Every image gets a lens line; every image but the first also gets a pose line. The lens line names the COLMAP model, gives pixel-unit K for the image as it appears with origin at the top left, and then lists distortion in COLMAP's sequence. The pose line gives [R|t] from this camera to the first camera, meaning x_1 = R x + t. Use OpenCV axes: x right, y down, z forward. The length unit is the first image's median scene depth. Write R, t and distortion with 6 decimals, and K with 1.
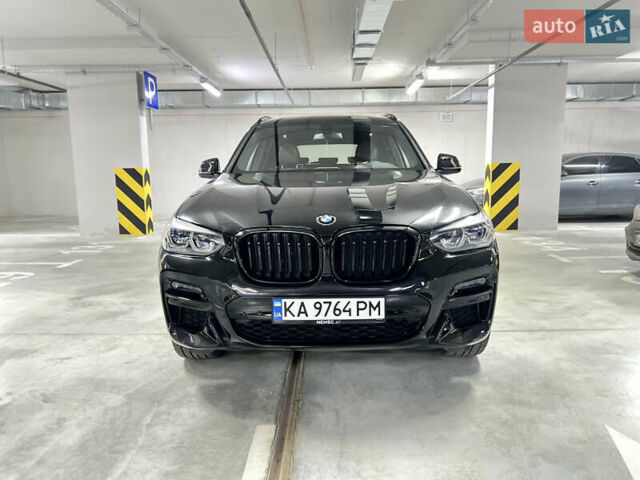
lens RADIAL K [[480.9, 0, 320.0], [0, 480.9, 240.0], [0, 0, 1]] dist [0.010329, -0.004665]
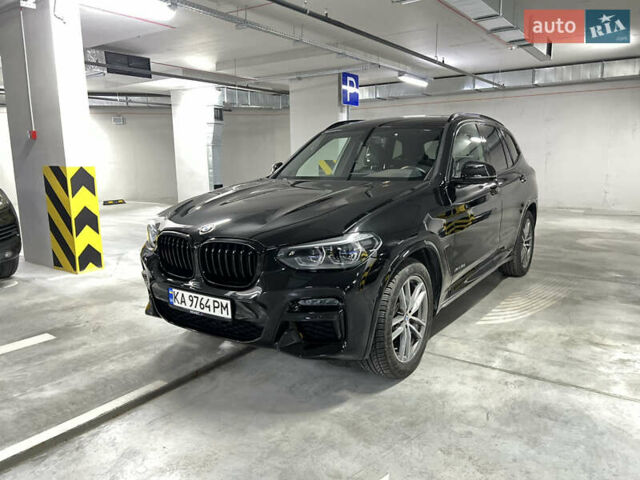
lens RADIAL K [[480.9, 0, 320.0], [0, 480.9, 240.0], [0, 0, 1]] dist [0.010329, -0.004665]
pose [[0.827153, 0.098763, -0.553230, 0.939335], [-0.075923, 0.995050, 0.064121, -0.117974], [0.556825, -0.011035, 0.830557, 0.151785]]
